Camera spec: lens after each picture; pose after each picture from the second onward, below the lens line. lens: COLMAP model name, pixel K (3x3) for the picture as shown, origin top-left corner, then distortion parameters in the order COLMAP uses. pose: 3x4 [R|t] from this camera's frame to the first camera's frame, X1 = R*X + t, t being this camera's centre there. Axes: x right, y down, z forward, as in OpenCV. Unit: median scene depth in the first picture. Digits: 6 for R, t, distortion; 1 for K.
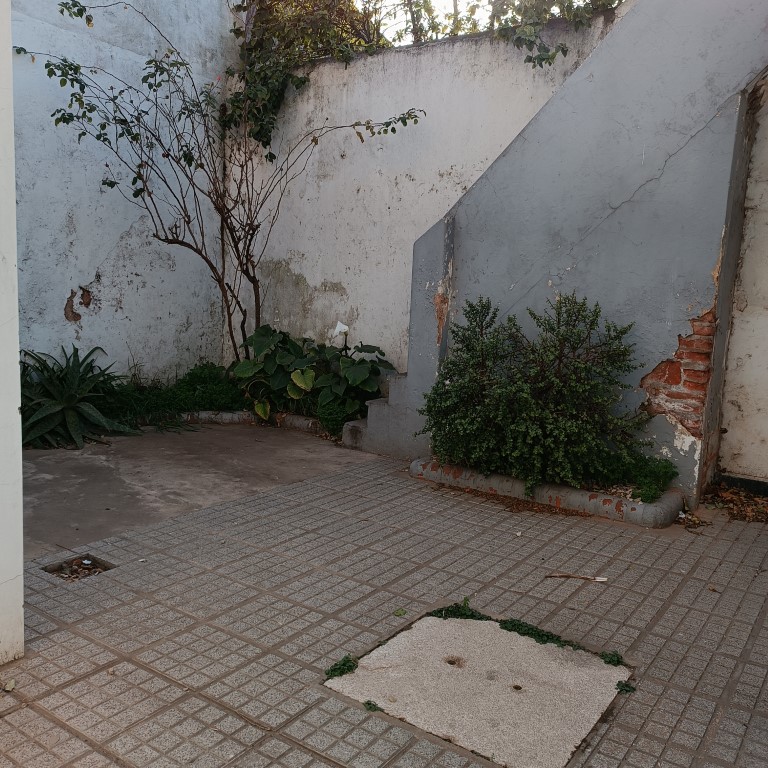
lens RADIAL K [[731.1, 0, 380.8], [0, 731.1, 386.1], [0, 0, 1]] dist [-0.006146, 0.000000]
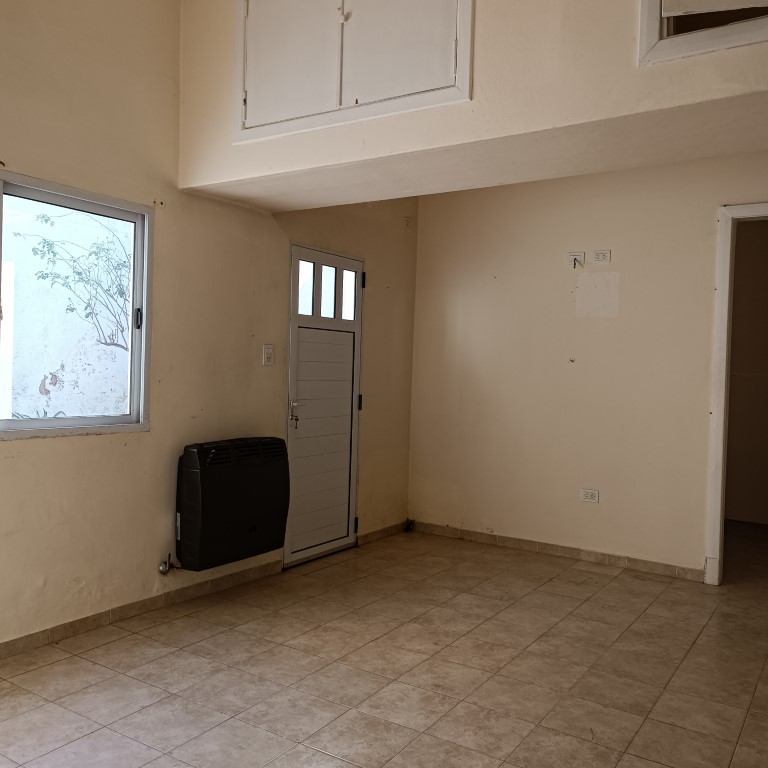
lens RADIAL K [[731.1, 0, 387.2], [0, 731.1, 383.6], [0, 0, 1]] dist [-0.006146, 0.000000]
pose [[0.999488, -0.011604, 0.029815, 0.272714], [0.014843, 0.993729, -0.110826, 0.073400], [-0.028342, 0.111212, 0.993393, -0.593246]]
